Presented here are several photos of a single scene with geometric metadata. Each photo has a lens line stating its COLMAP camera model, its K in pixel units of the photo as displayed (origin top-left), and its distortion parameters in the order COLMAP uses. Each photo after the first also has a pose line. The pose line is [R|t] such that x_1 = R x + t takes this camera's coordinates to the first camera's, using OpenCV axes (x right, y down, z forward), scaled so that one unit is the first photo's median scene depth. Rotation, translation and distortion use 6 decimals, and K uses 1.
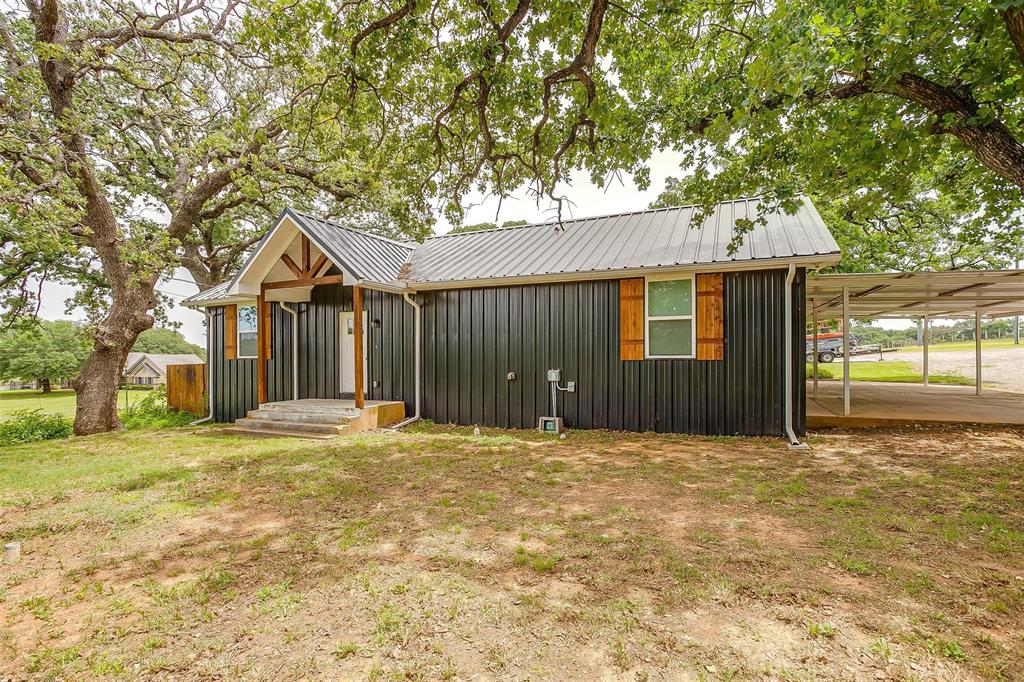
lens RADIAL K [[499.3, 0, 514.6], [0, 499.3, 356.6], [0, 0, 1]] dist [-0.013664, 0.007630]
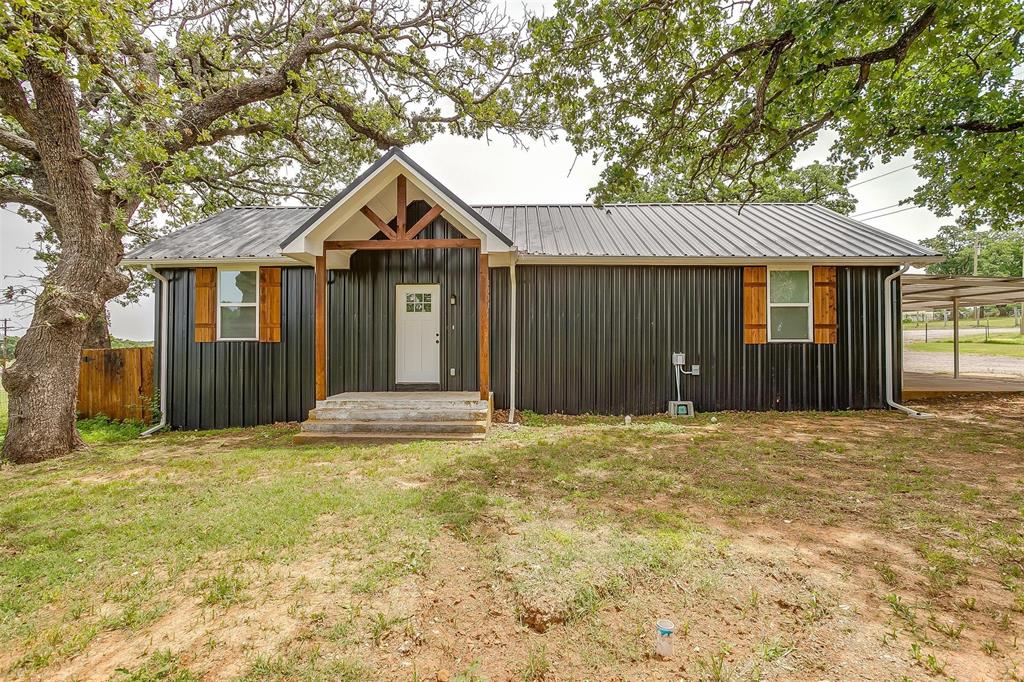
lens RADIAL K [[499.3, 0, 513.3], [0, 499.3, 342.8], [0, 0, 1]] dist [-0.013664, 0.007630]
pose [[0.921888, 0.005988, 0.387410, -0.636550], [-0.003734, 0.999971, -0.006570, 0.013684], [-0.387438, 0.004610, 0.921884, 0.225131]]
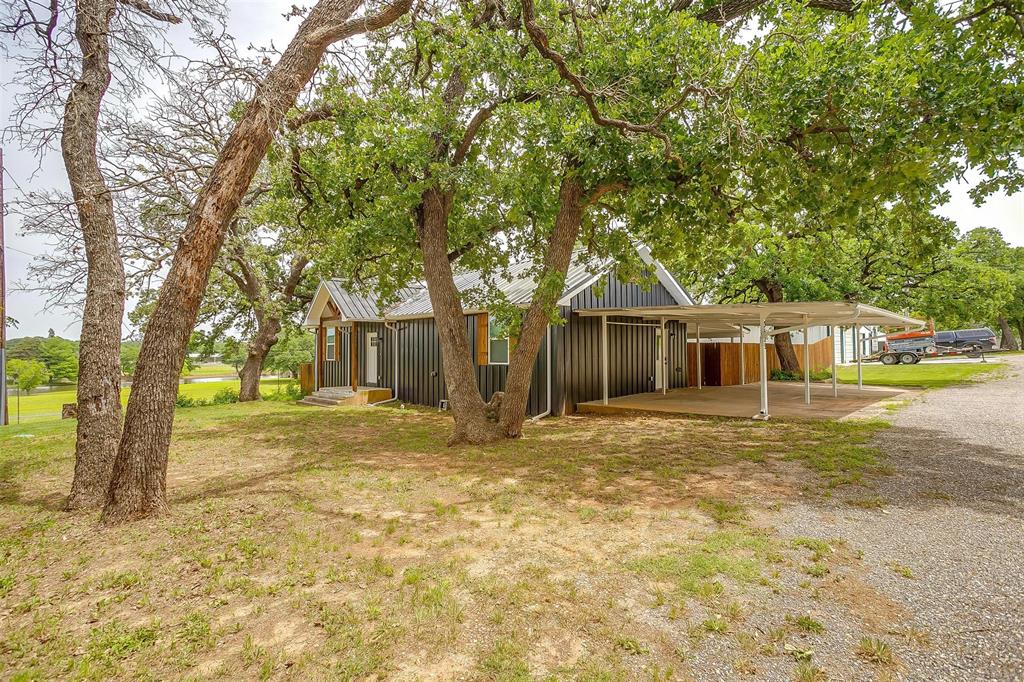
lens RADIAL K [[499.3, 0, 513.3], [0, 499.3, 343.1], [0, 0, 1]] dist [-0.013664, 0.007630]
pose [[0.928005, -0.007437, -0.372494, 0.899215], [0.000516, 0.999825, -0.018678, -0.032782], [0.372568, 0.017141, 0.927847, -0.421180]]
